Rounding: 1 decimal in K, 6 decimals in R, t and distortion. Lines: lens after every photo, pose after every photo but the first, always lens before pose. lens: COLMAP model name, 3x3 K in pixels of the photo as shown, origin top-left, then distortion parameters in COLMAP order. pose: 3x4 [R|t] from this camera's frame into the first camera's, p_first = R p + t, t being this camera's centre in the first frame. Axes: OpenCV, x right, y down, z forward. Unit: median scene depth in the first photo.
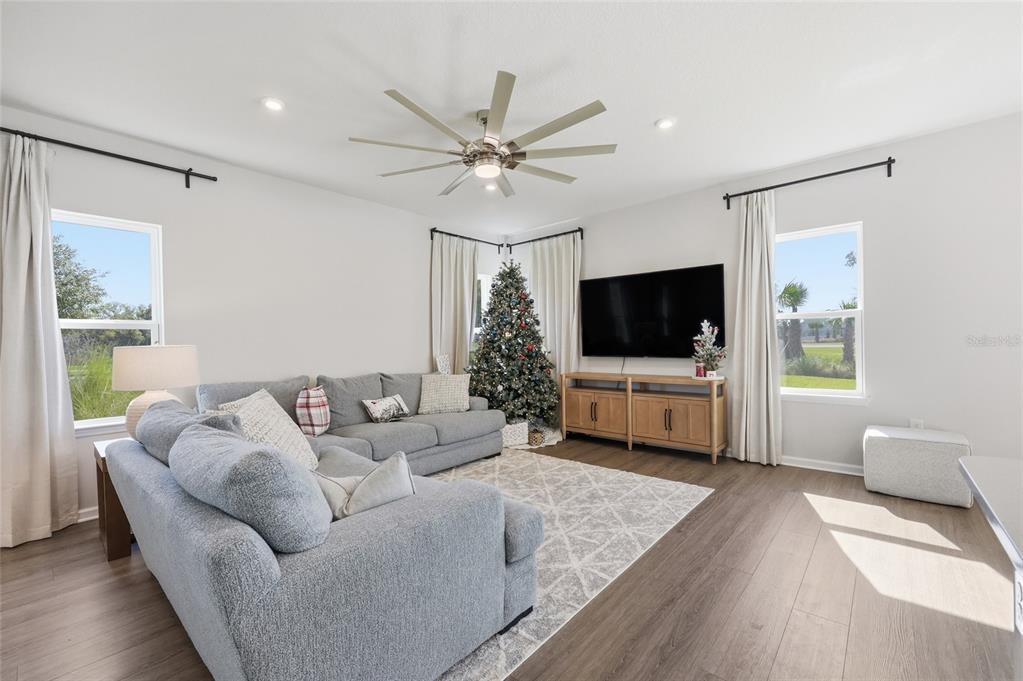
lens RADIAL K [[423.1, 0, 514.6], [0, 423.1, 344.1], [0, 0, 1]] dist [0.001093, 0.000632]
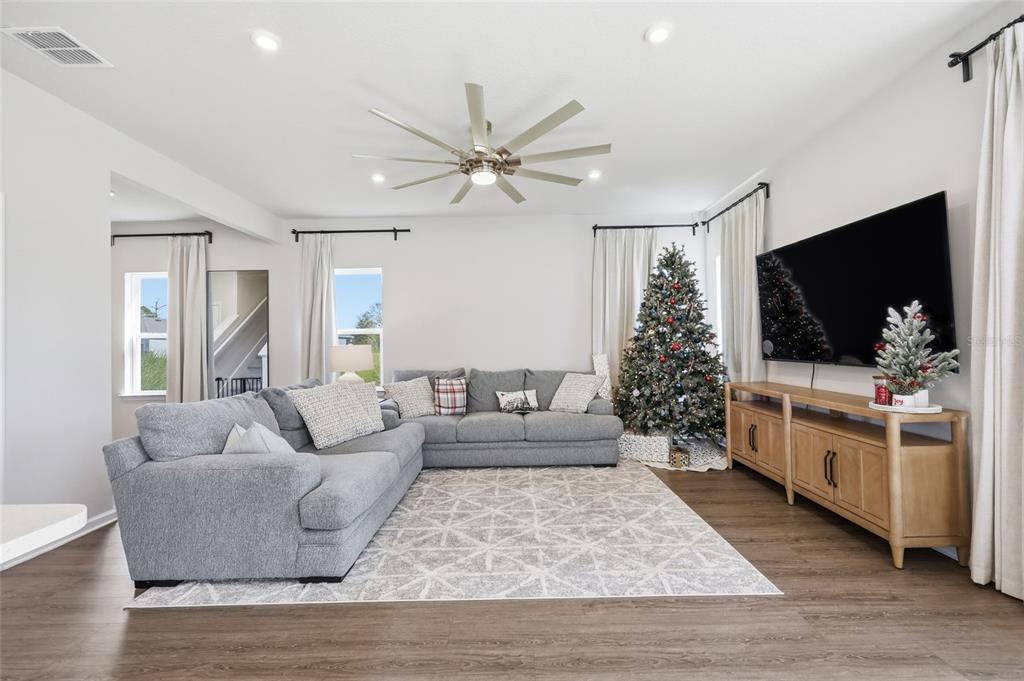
lens RADIAL K [[421.3, 0, 519.1], [0, 421.3, 339.1], [0, 0, 1]] dist [-0.004345, -0.000517]
pose [[0.664182, -0.004021, -0.747560, 0.535877], [0.003808, 0.999991, -0.001995, -0.008847], [0.747561, -0.001521, 0.664191, 0.270889]]
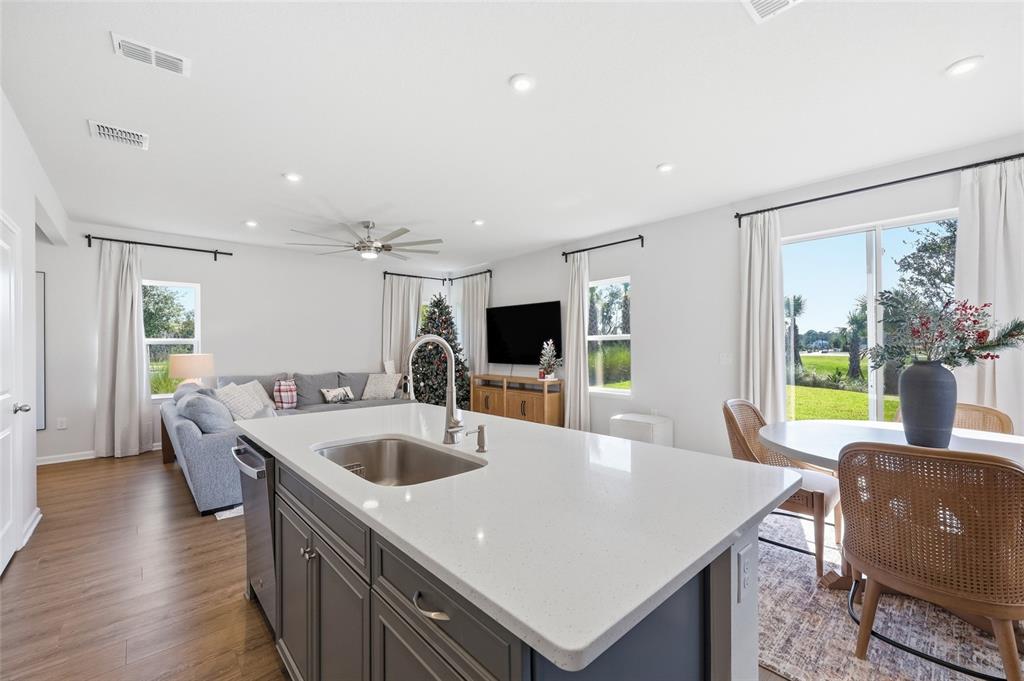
lens RADIAL K [[413.7, 0, 510.7], [0, 413.7, 344.5], [0, 0, 1]] dist [0.008341, -0.000172]
pose [[0.992953, 0.010976, -0.117998, 0.500393], [-0.011788, 0.999911, -0.006185, -0.030009], [0.117920, 0.007532, 0.992995, -0.424789]]
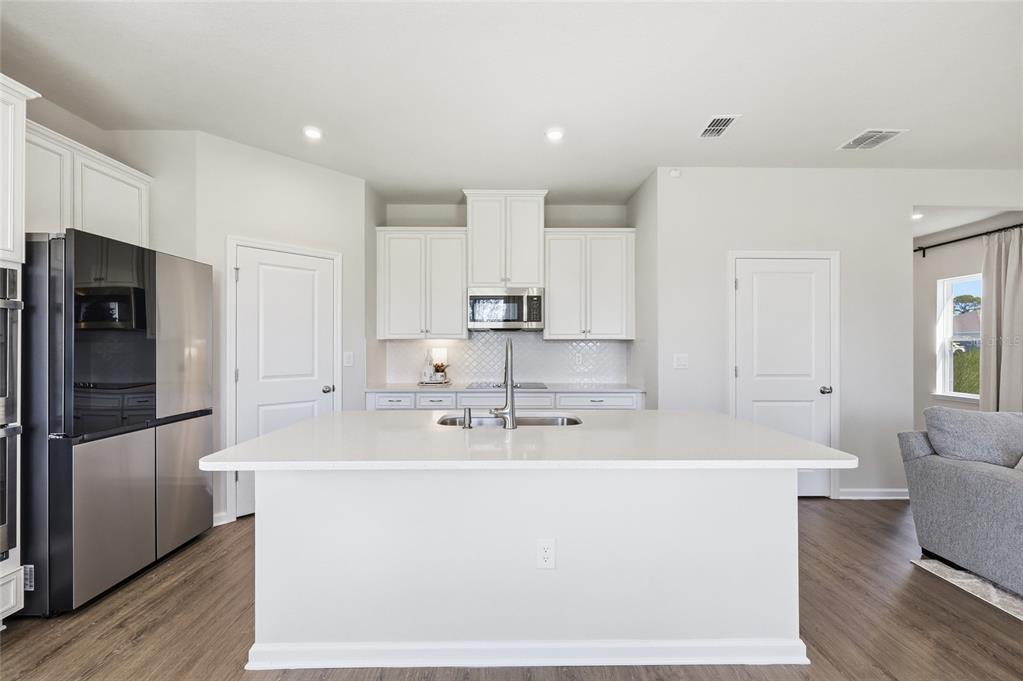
lens RADIAL K [[423.1, 0, 514.6], [0, 423.1, 344.1], [0, 0, 1]] dist [0.001093, 0.000632]
pose [[-0.742369, 0.015295, -0.669817, 0.717068], [0.011387, 0.999883, 0.010212, -0.036608], [0.669895, -0.000046, -0.742456, 0.320744]]
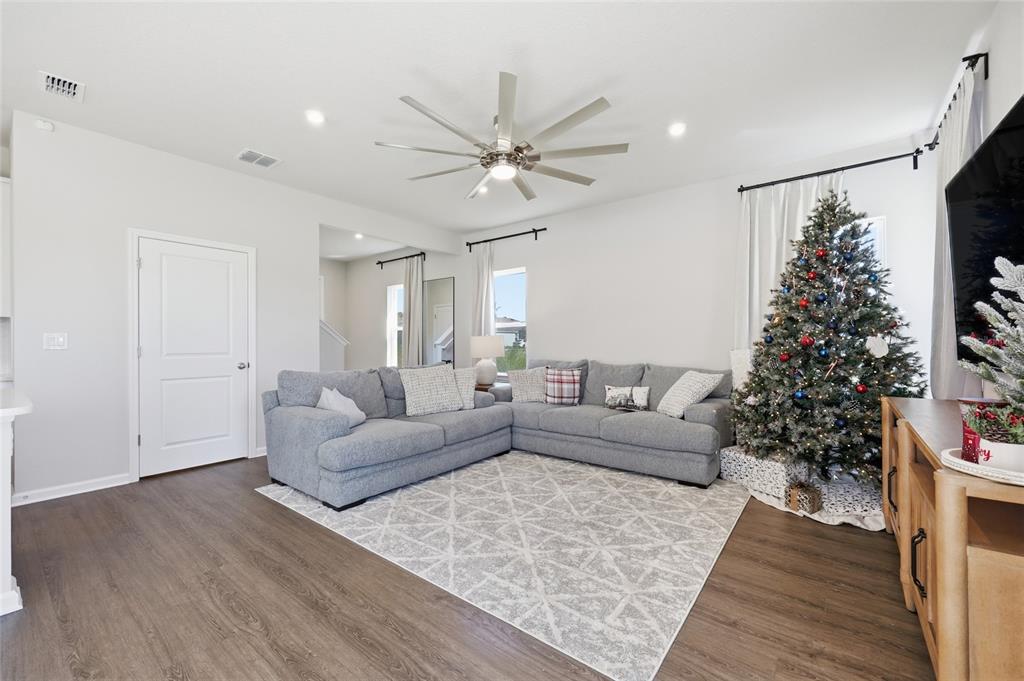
lens RADIAL K [[411.2, 0, 523.2], [0, 411.2, 339.9], [0, 0, 1]] dist [-0.007905, 0.000041]
pose [[0.071957, 0.013191, -0.997320, 0.682525], [0.000845, 0.999911, 0.013287, -0.000785], [0.997407, -0.001799, 0.071940, 0.688787]]
